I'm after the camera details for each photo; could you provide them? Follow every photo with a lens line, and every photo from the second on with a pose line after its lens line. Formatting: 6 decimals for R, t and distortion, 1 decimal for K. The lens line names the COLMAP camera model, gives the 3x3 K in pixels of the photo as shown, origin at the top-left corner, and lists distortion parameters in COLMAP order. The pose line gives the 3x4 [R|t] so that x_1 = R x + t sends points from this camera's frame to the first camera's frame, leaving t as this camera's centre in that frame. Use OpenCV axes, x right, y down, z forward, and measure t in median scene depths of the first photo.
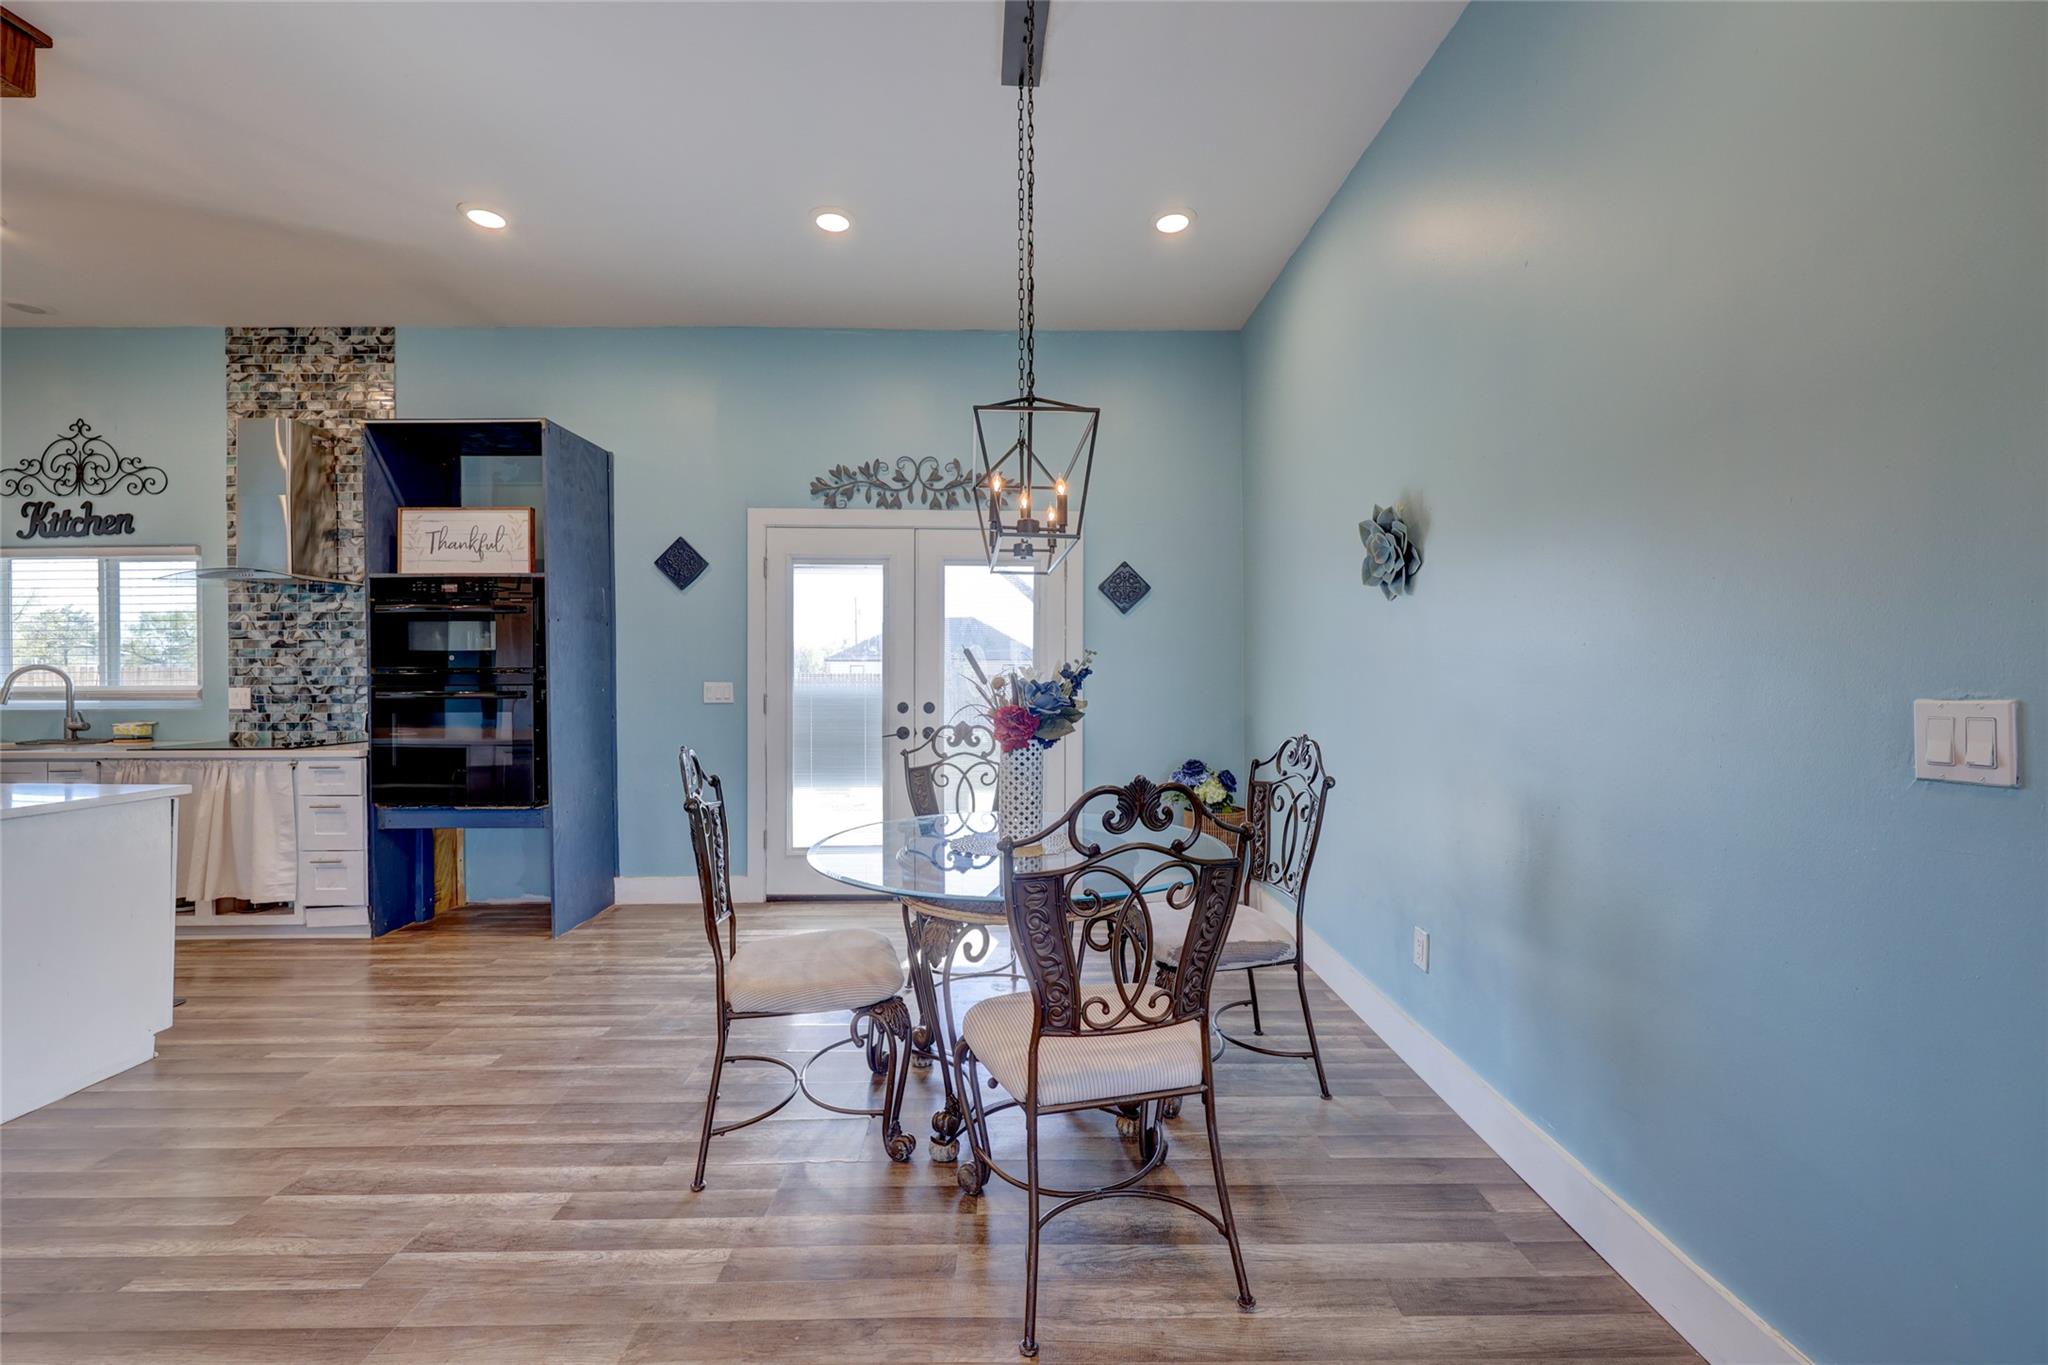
lens RADIAL K [[819.7, 0, 1023.5], [0, 819.7, 679.5], [0, 0, 1]] dist [-0.000759, 0.000154]
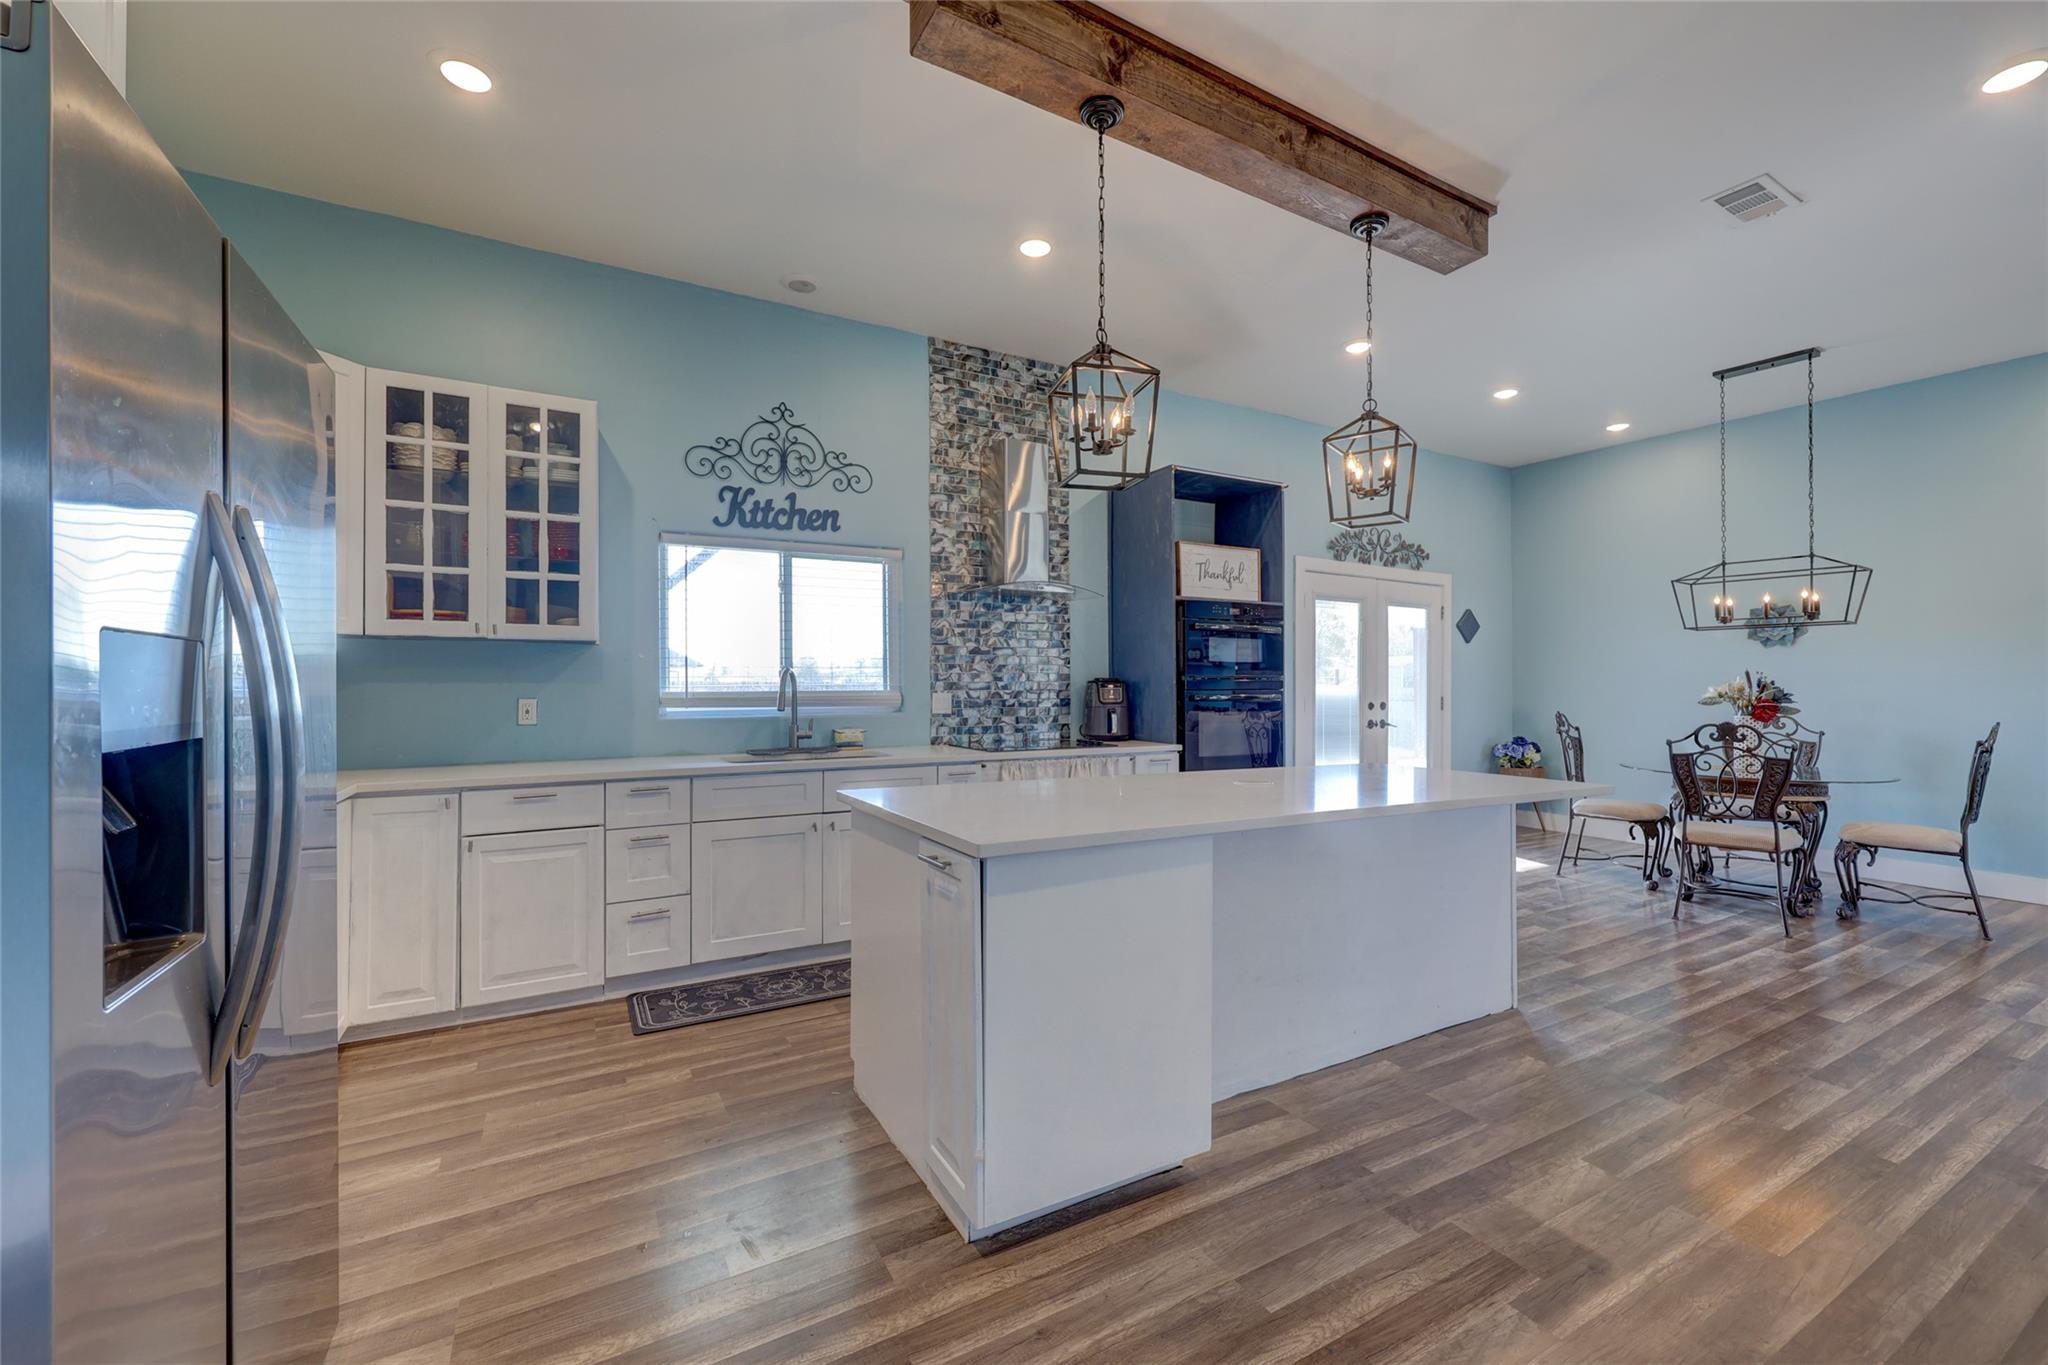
lens RADIAL K [[819.7, 0, 1023.5], [0, 819.7, 679.5], [0, 0, 1]] dist [-0.000759, 0.000154]
pose [[0.876212, 0.005757, 0.481891, -1.356785], [-0.001853, 0.999962, -0.008576, 0.002137], [-0.481921, 0.006622, 0.876189, 0.058886]]
